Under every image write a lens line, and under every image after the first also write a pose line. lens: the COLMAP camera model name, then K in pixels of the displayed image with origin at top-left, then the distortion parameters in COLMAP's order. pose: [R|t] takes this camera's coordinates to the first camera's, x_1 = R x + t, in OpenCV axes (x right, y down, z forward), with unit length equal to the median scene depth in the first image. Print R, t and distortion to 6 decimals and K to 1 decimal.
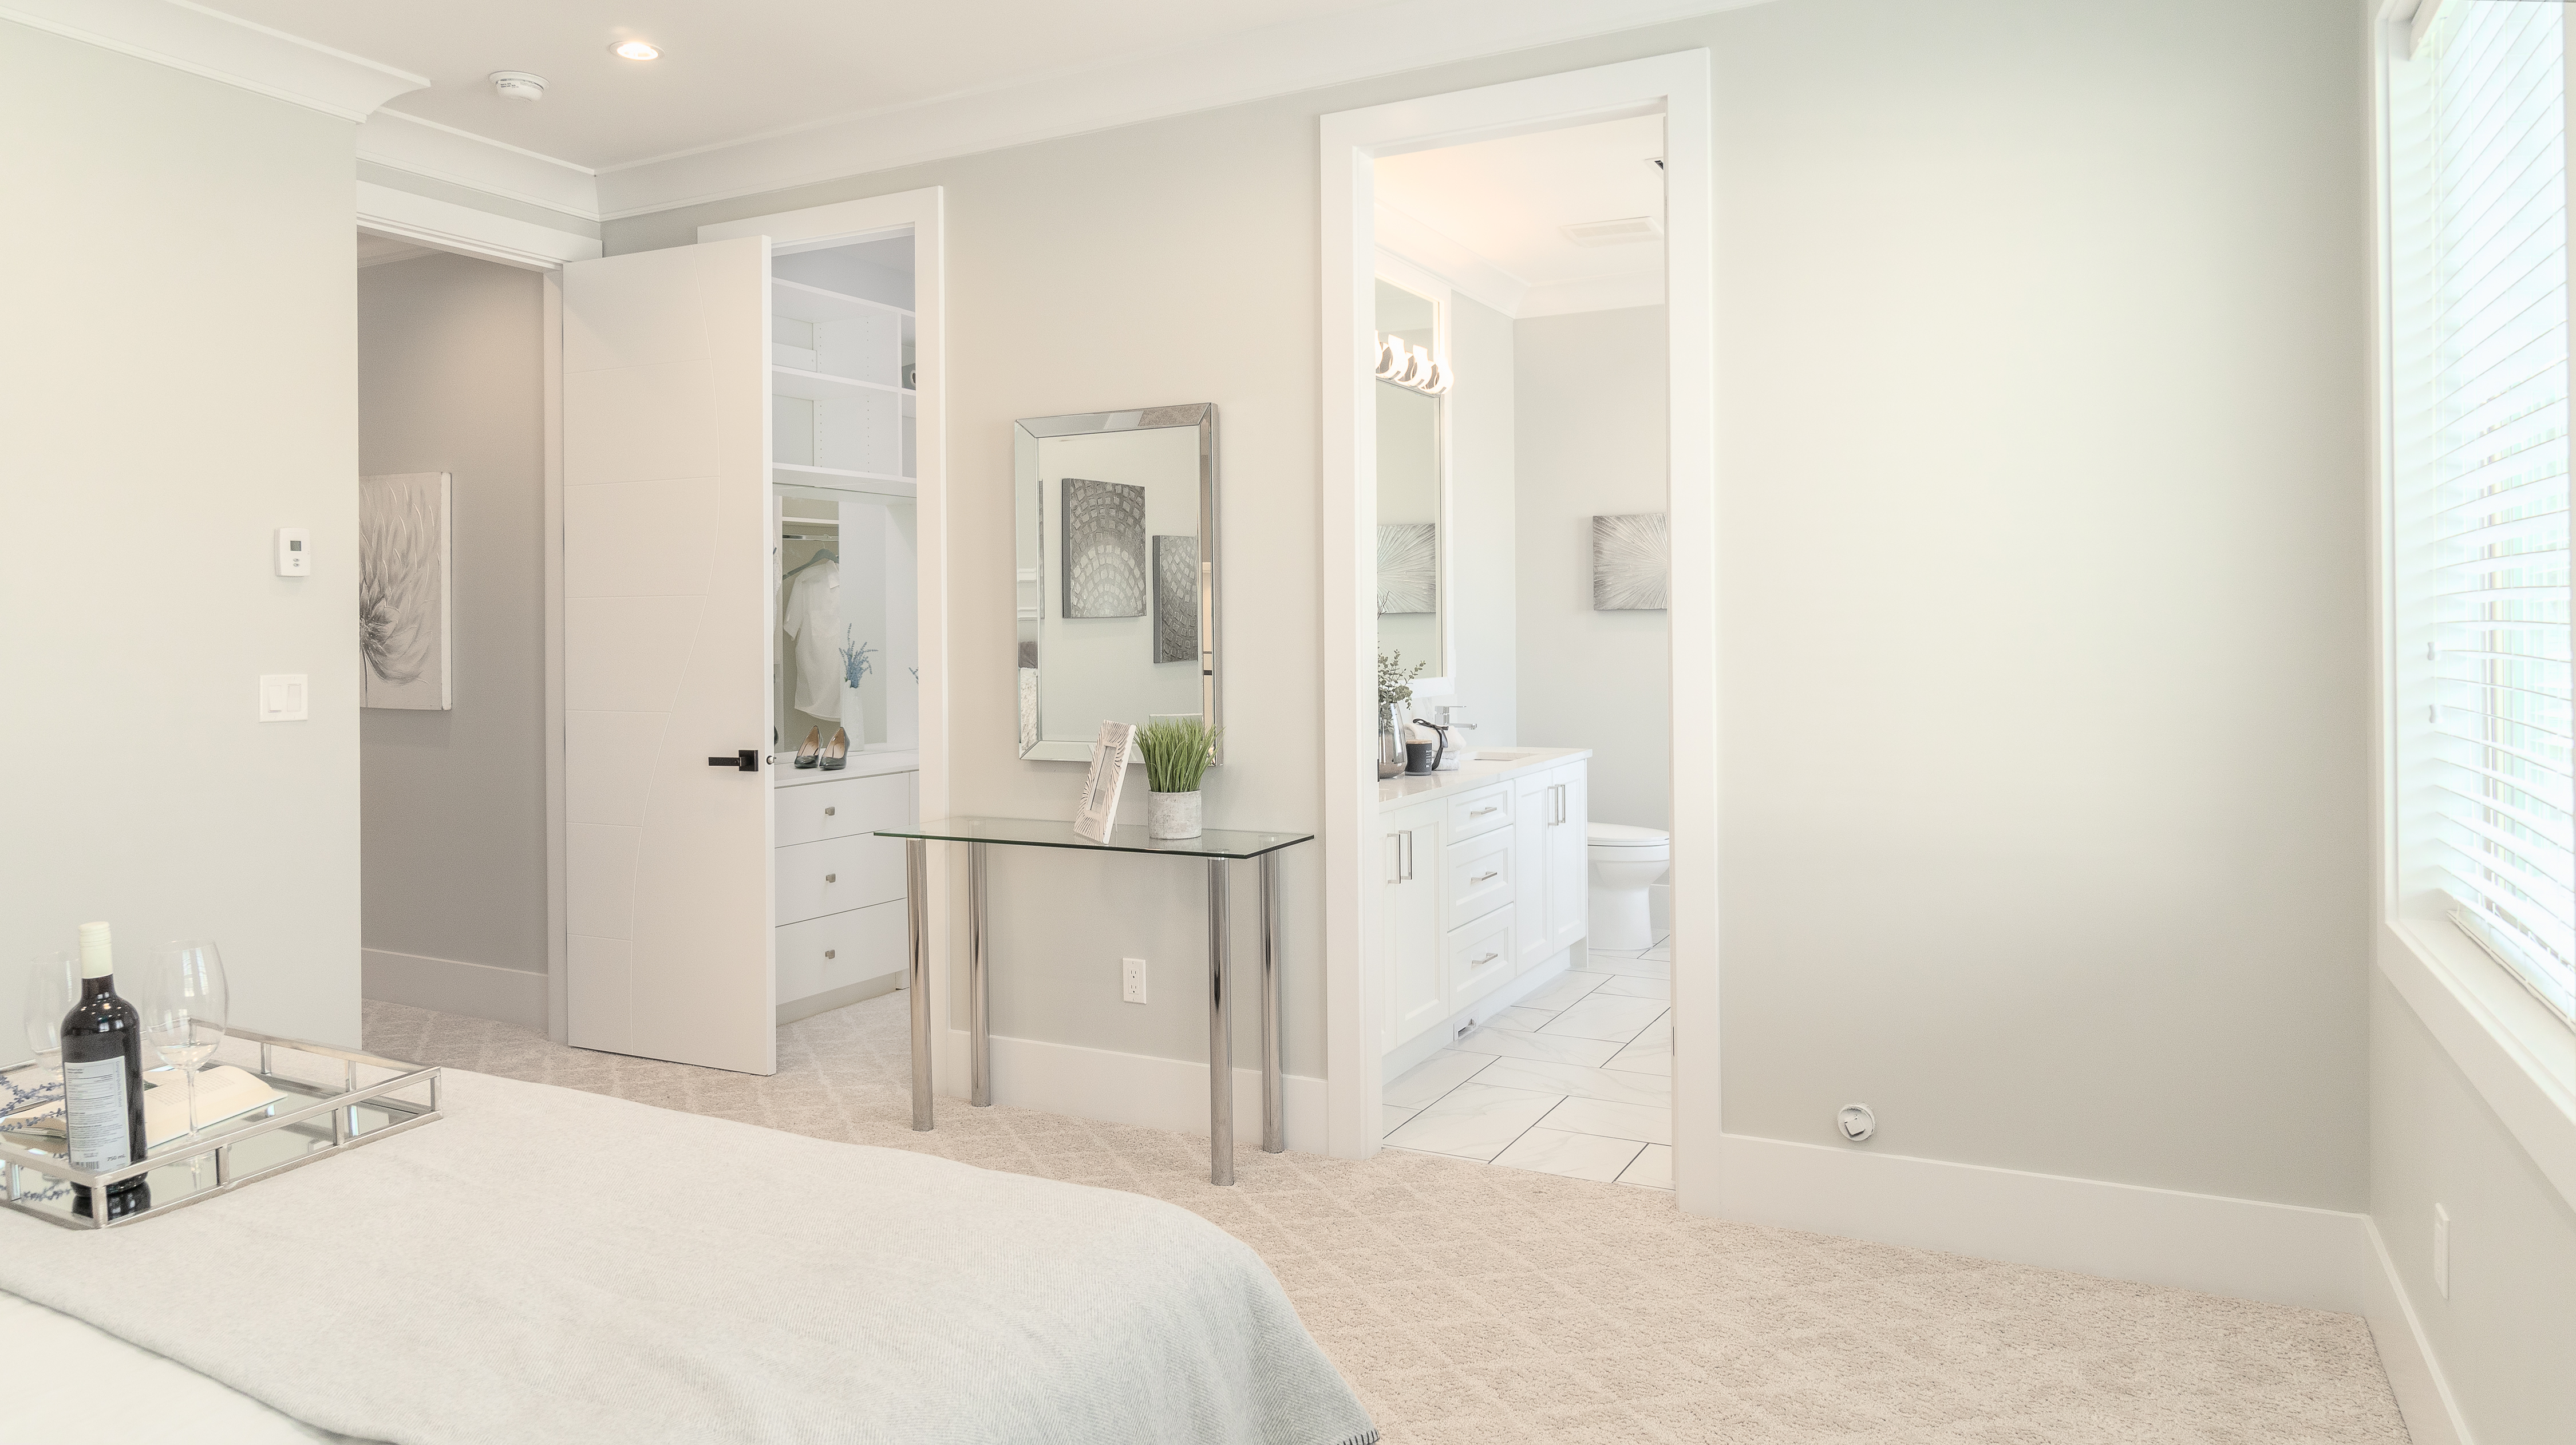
lens RADIAL K [[1590.1, 0, 1288.0], [0, 1590.1, 722.5], [0, 0, 1]] dist [-0.000648, -0.000026]
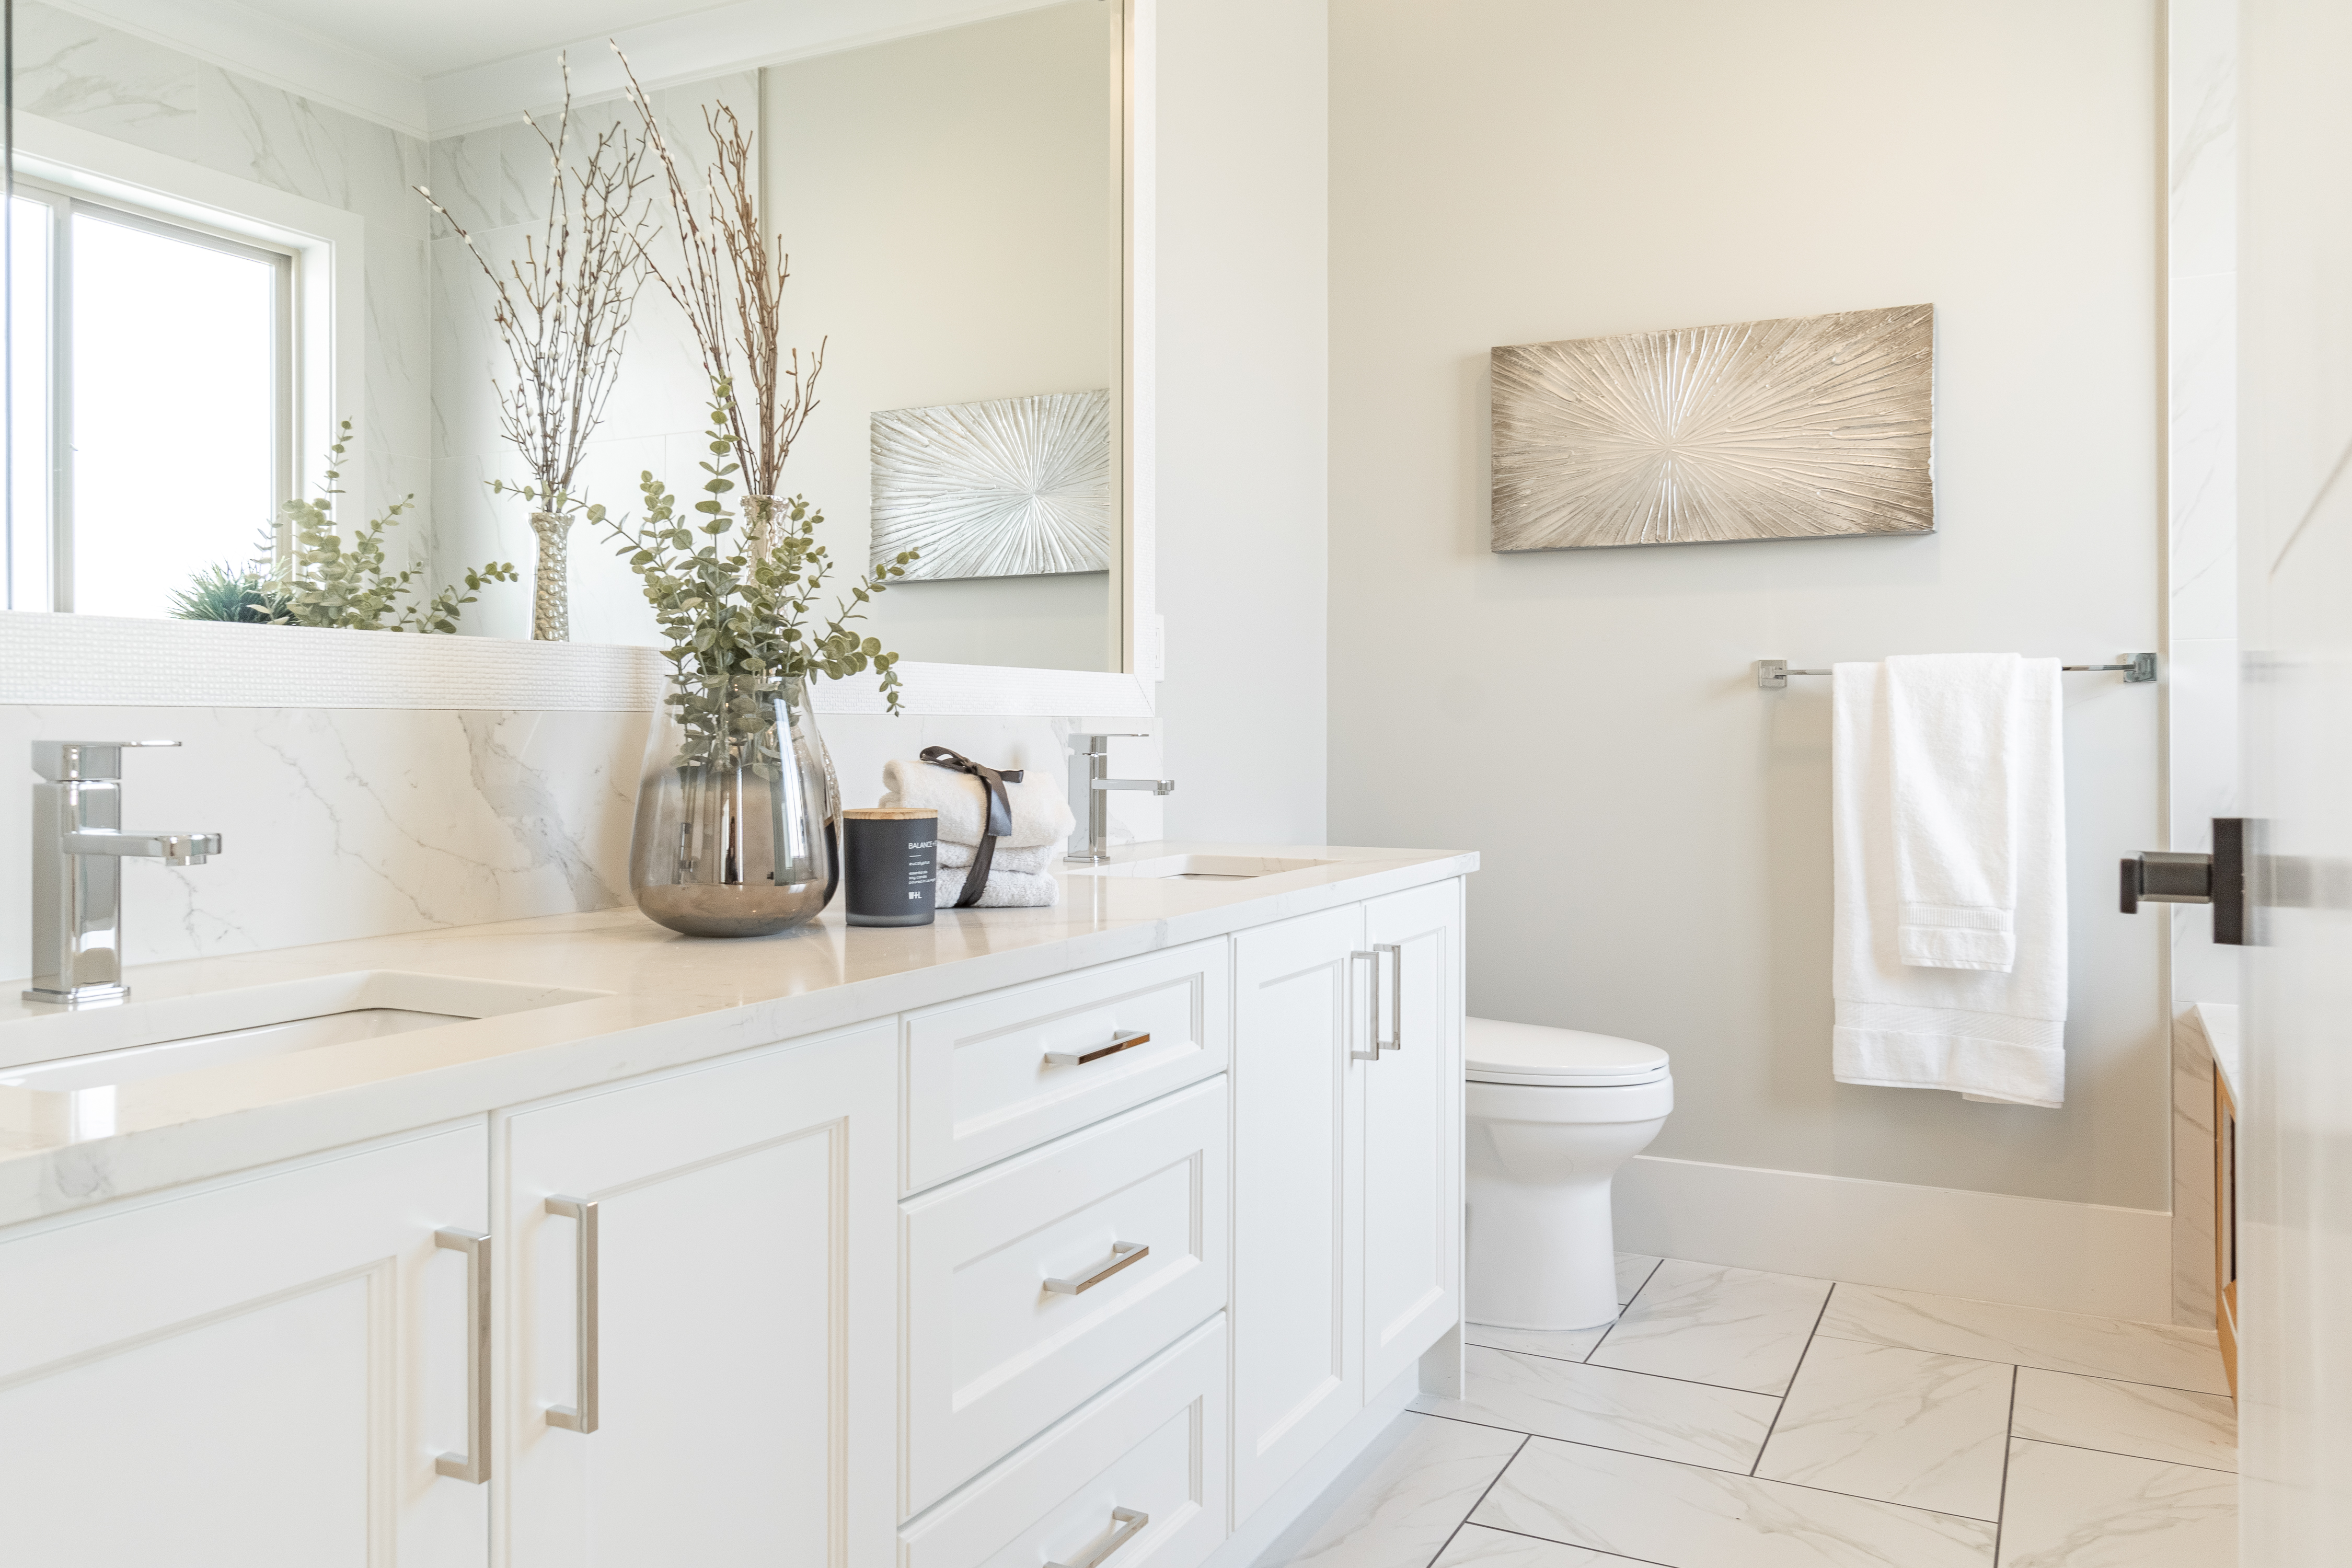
lens RADIAL K [[1738.5, 0, 1176.0], [0, 1738.5, 784.0], [0, 0, 1]] dist [0.000601, 0.000026]
pose [[0.999846, 0.017241, 0.003415, 0.109590], [-0.017162, 0.999611, -0.021994, 0.010328], [-0.003793, 0.021932, 0.999752, 0.542904]]
